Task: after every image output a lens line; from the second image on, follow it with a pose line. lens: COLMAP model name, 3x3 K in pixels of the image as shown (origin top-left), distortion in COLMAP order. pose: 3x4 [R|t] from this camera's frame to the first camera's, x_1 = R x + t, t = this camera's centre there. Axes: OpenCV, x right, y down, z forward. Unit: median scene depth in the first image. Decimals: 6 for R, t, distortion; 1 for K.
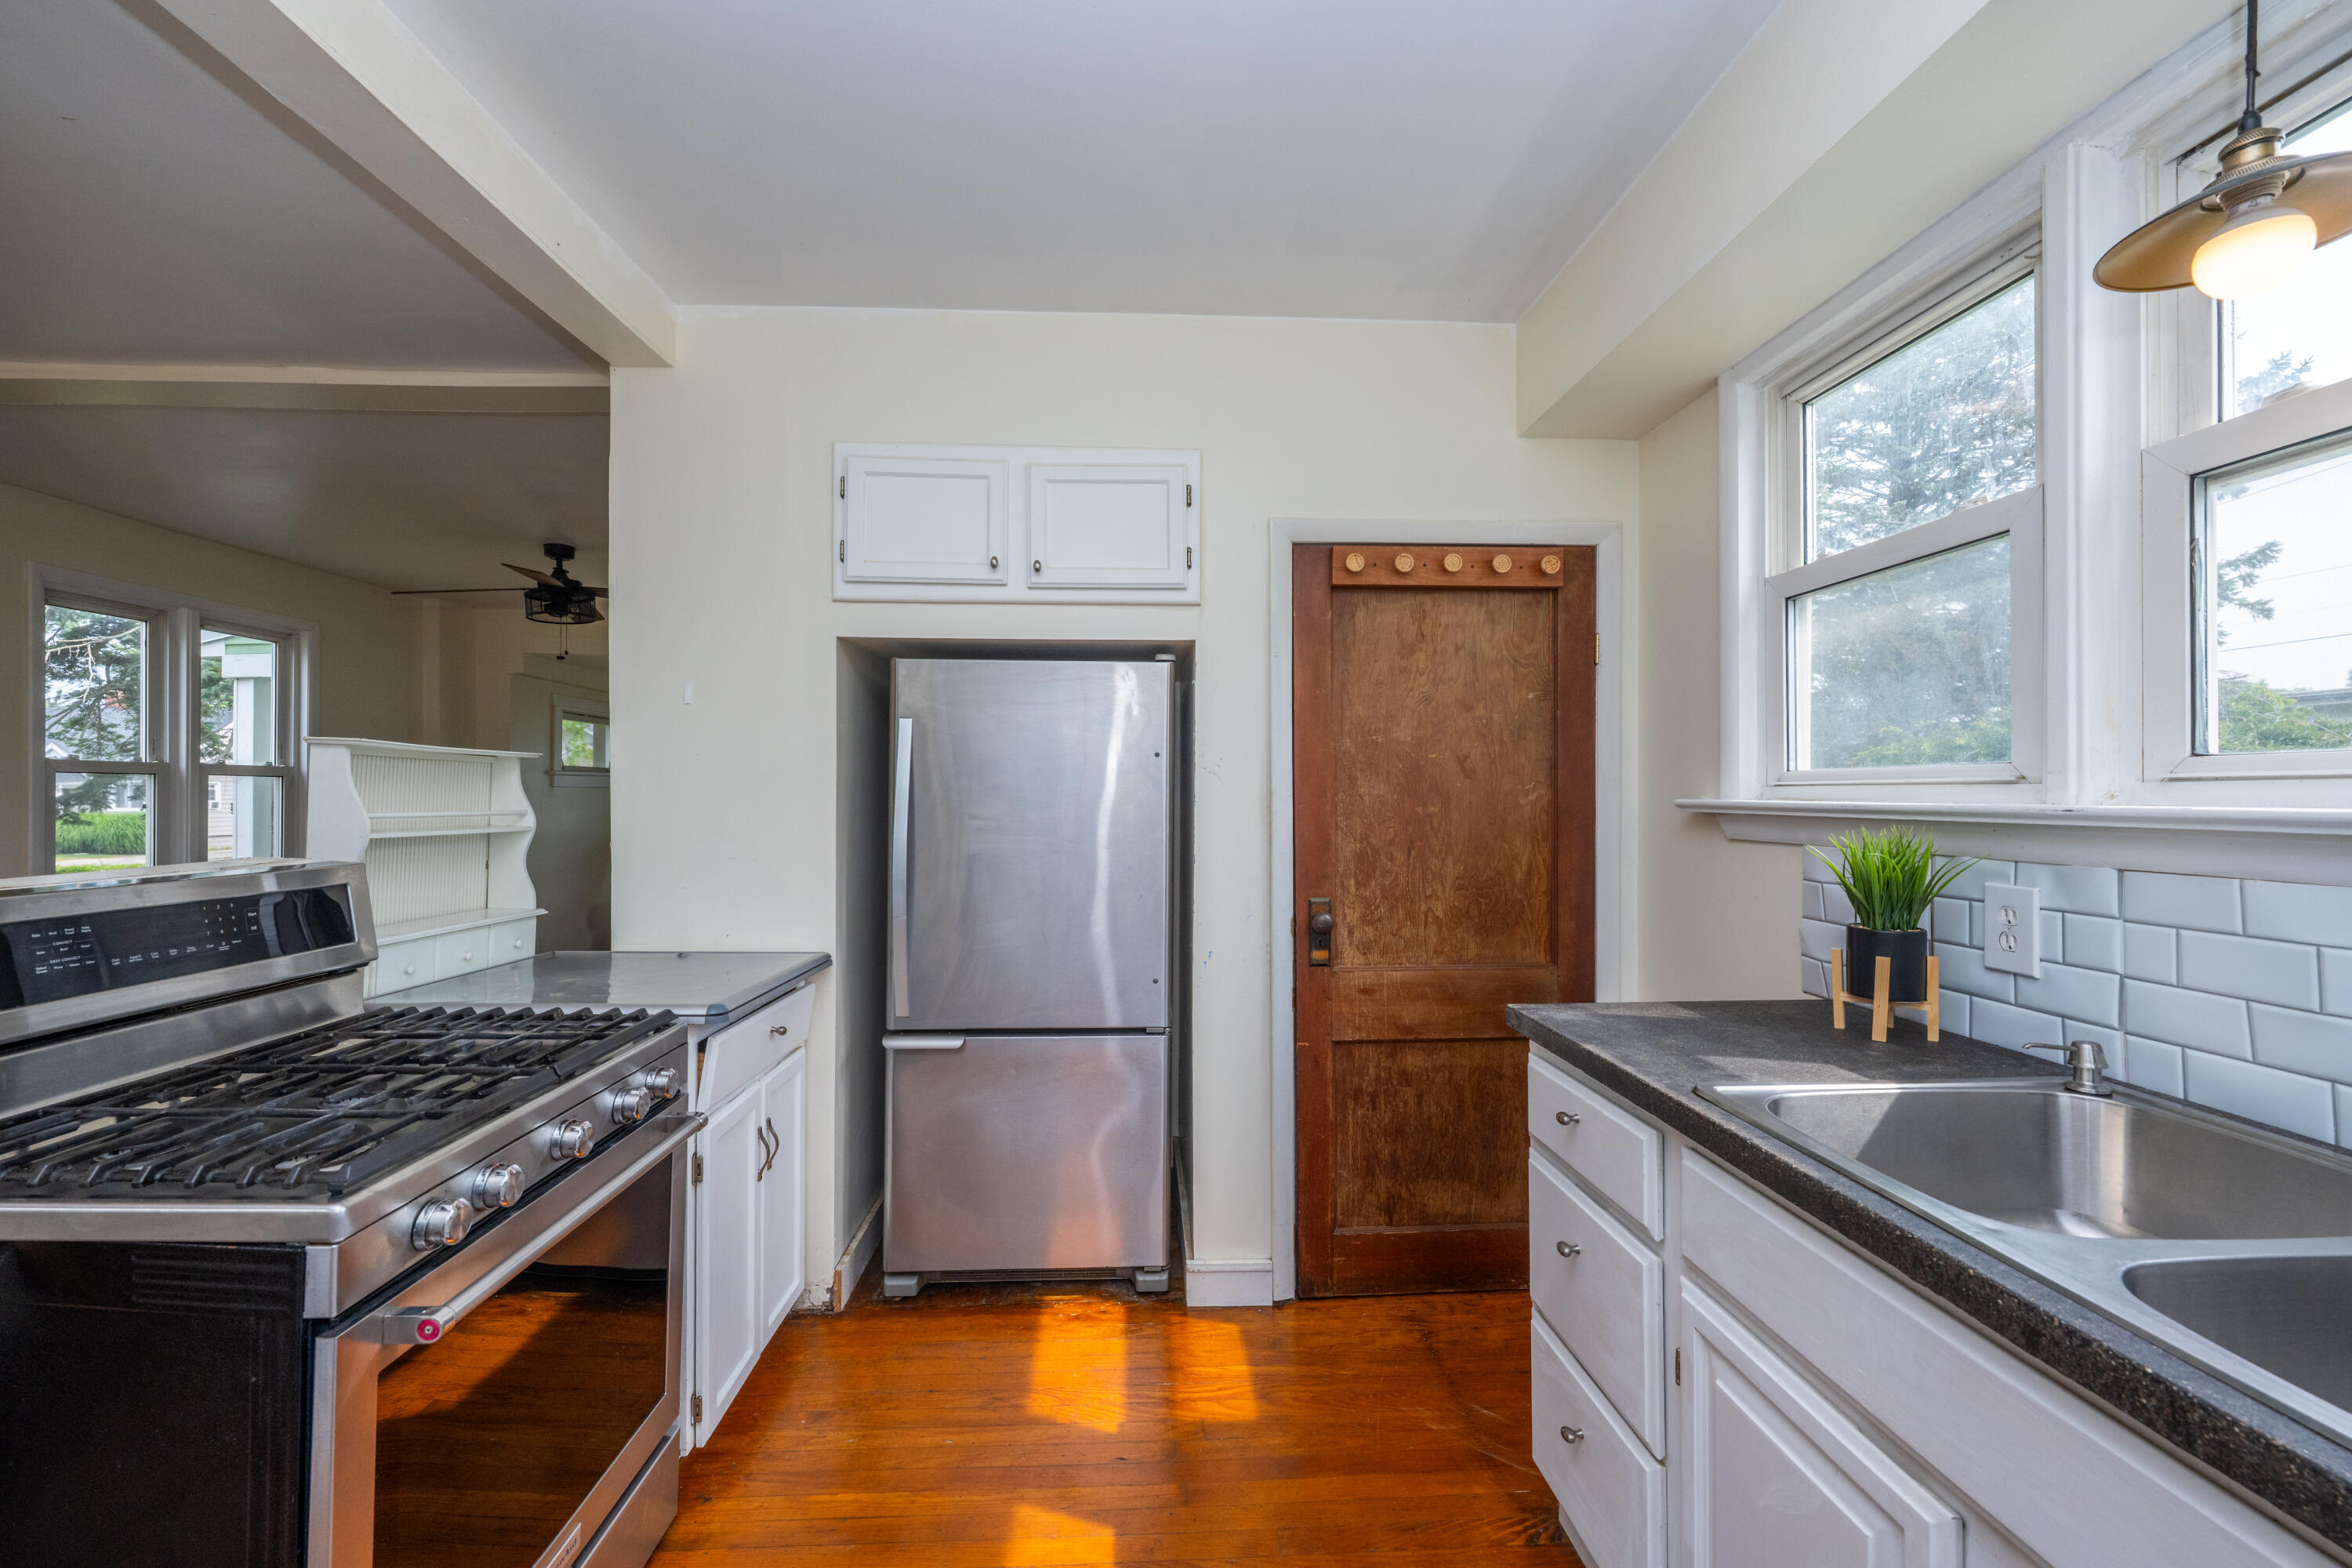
lens RADIAL K [[934.9, 0, 1172.7], [0, 934.9, 789.4], [0, 0, 1]] dist [-0.000318, -0.001113]
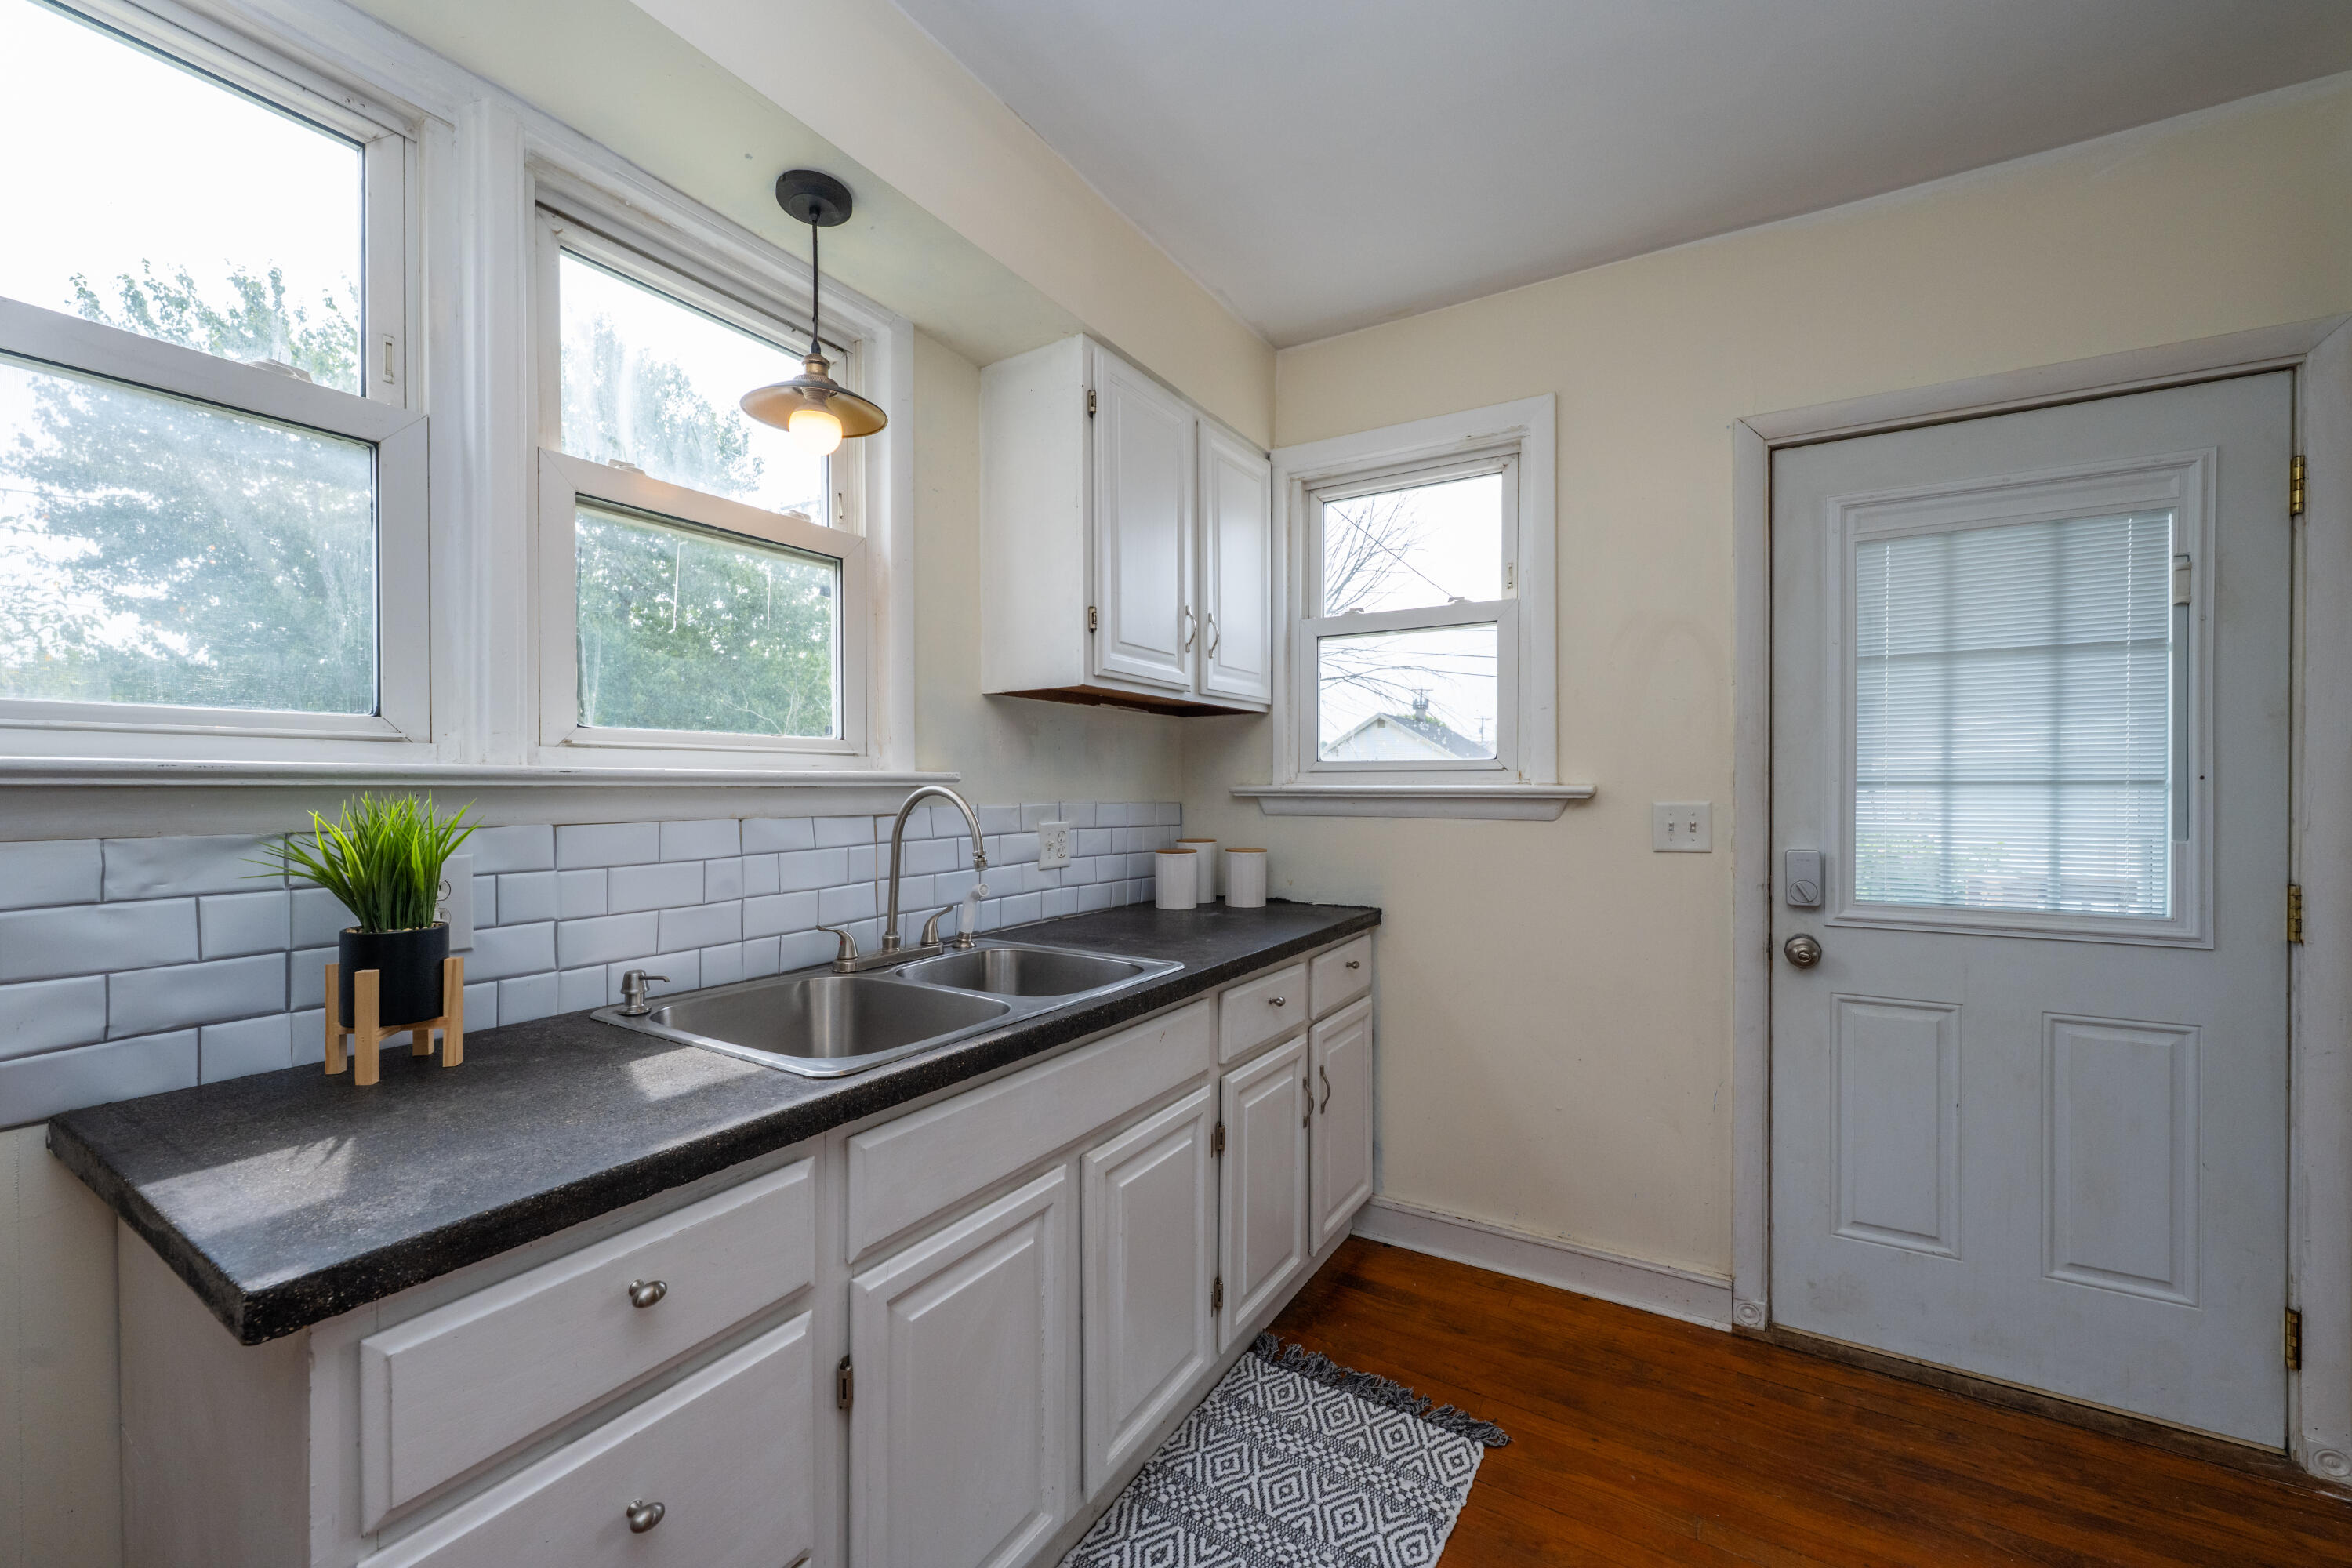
lens RADIAL K [[934.9, 0, 1151.9], [0, 934.9, 792.8], [0, 0, 1]] dist [-0.000318, -0.001113]
pose [[-0.823527, -0.000518, 0.567276, -0.102799], [-0.000755, 1.000000, -0.000183, 0.025260], [-0.567276, -0.000579, -0.823527, 0.801650]]
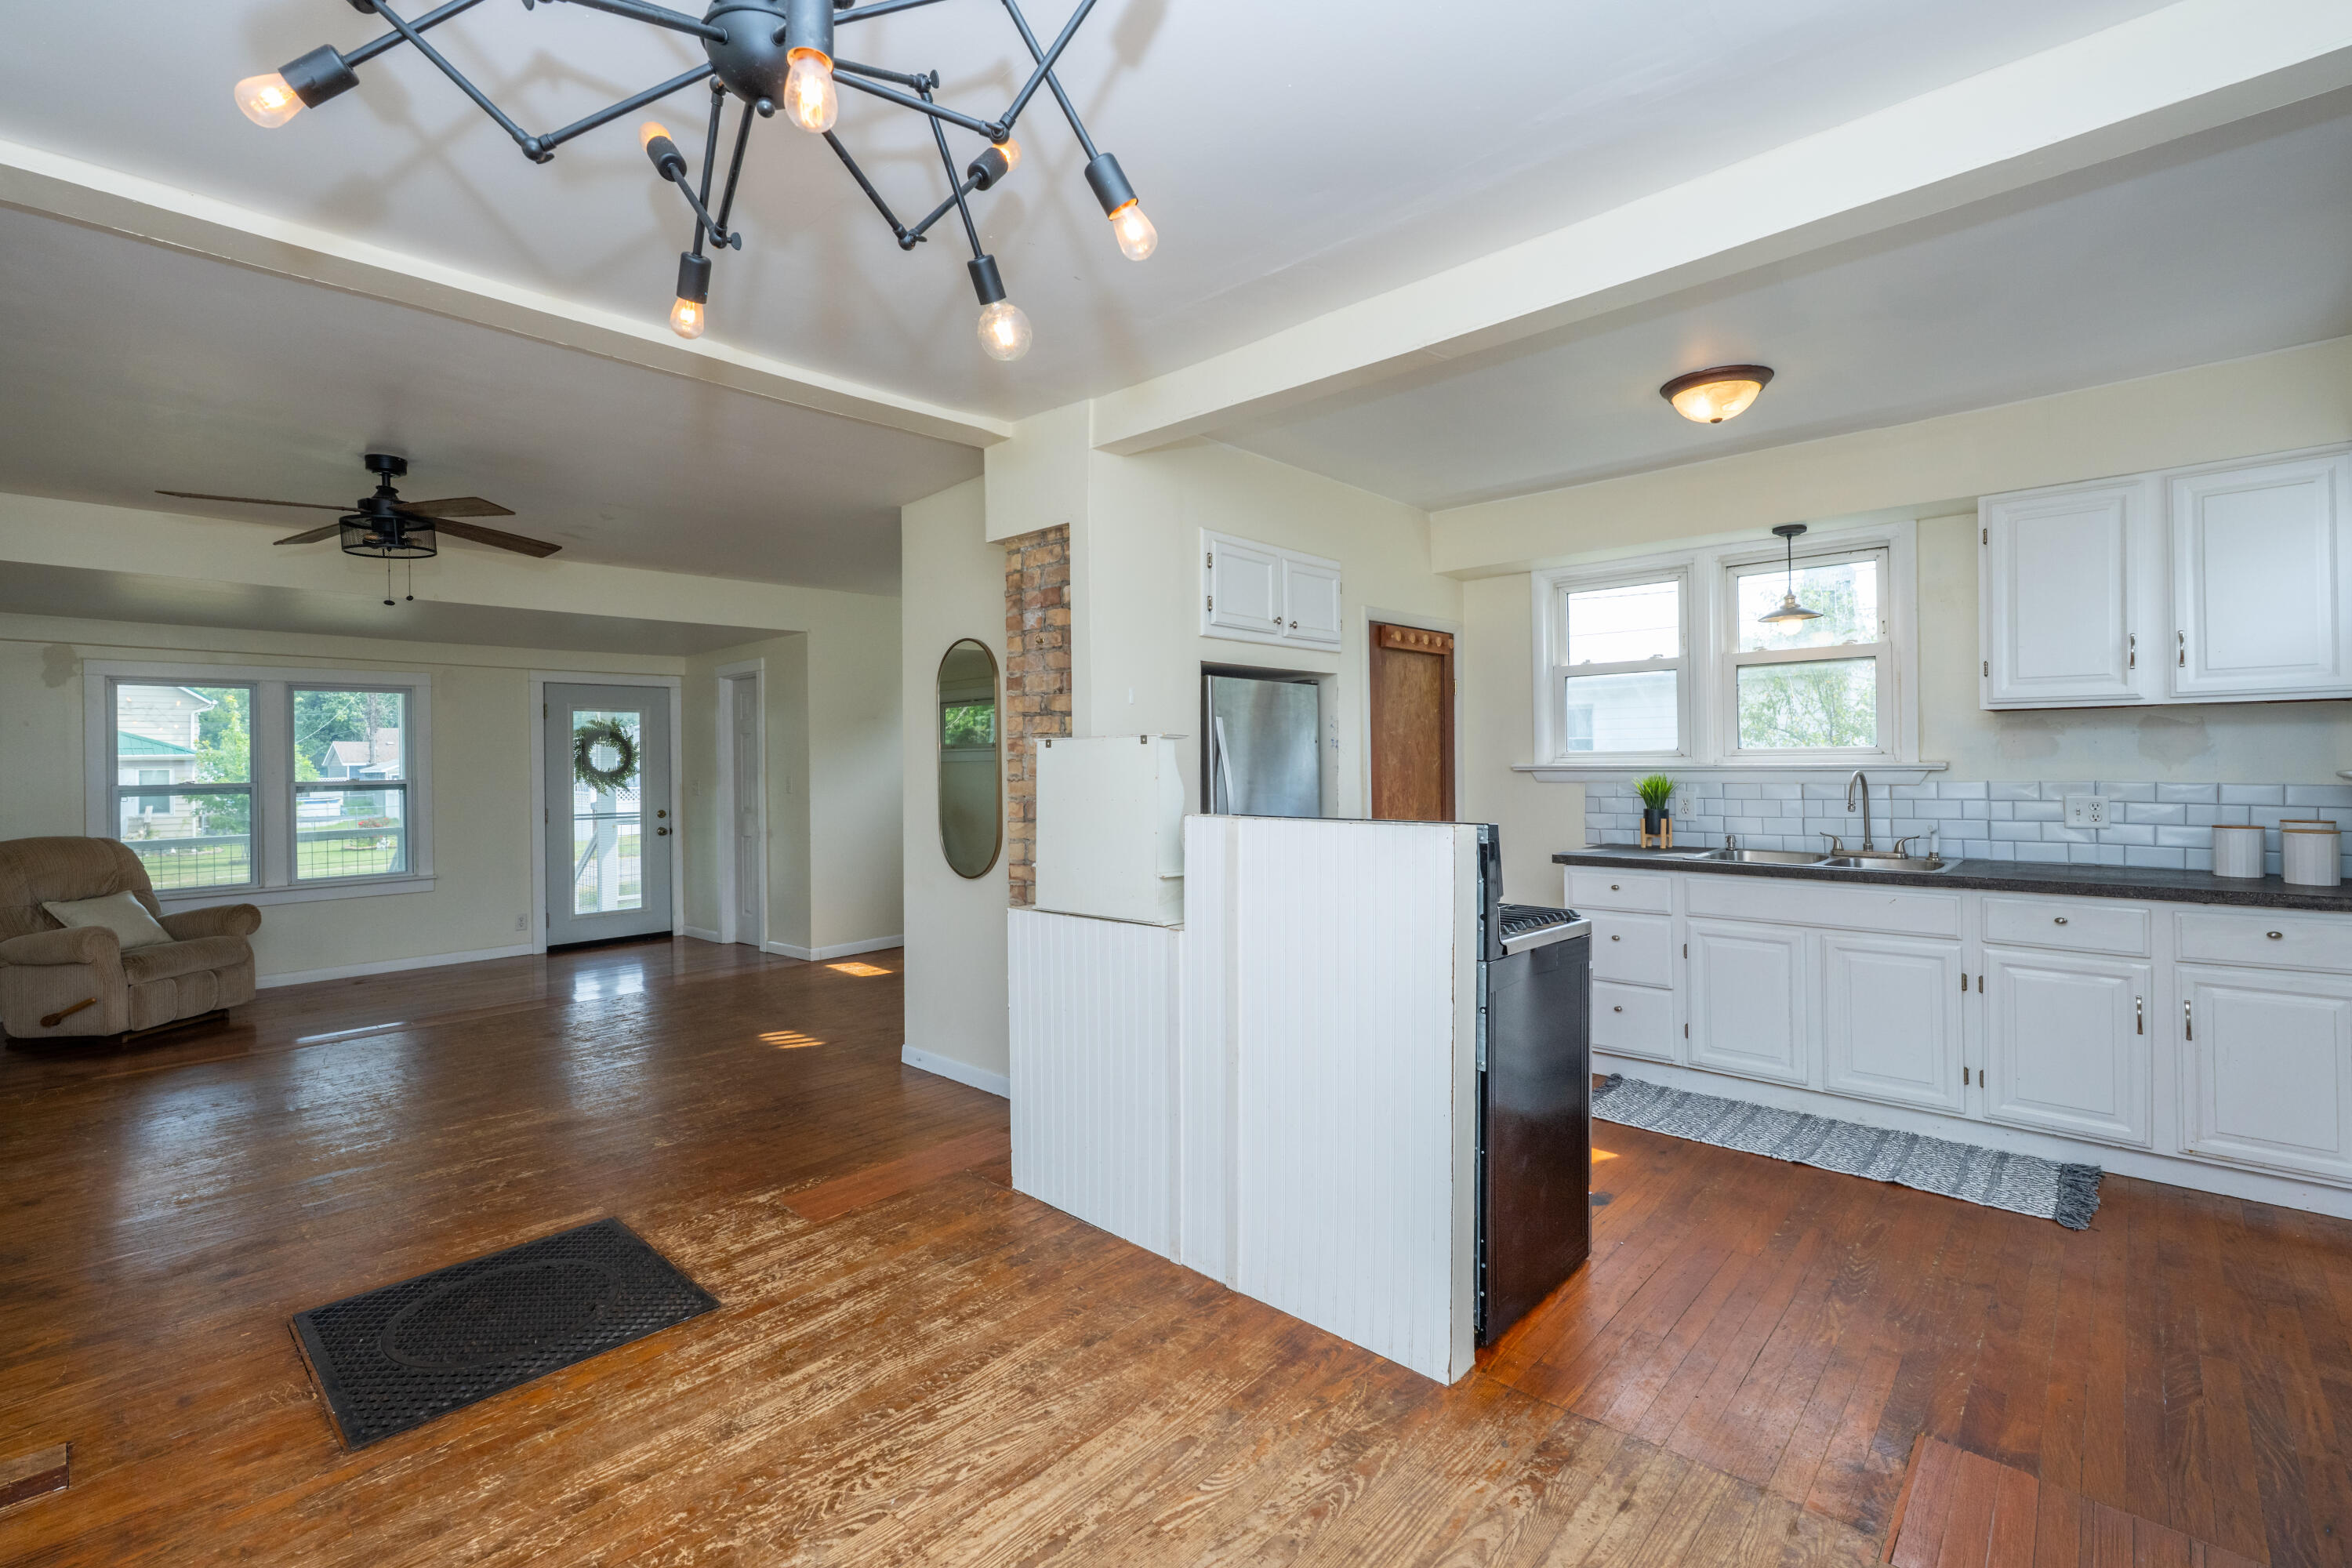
lens RADIAL K [[1036.7, 0, 1168.7], [0, 1036.7, 745.6], [0, 0, 1]] dist [0.001165, -0.001207]
pose [[0.714062, -0.000052, 0.700082, -1.528078], [0.008768, 0.999922, -0.008870, -0.016926], [-0.700027, 0.012472, 0.714007, -0.119092]]
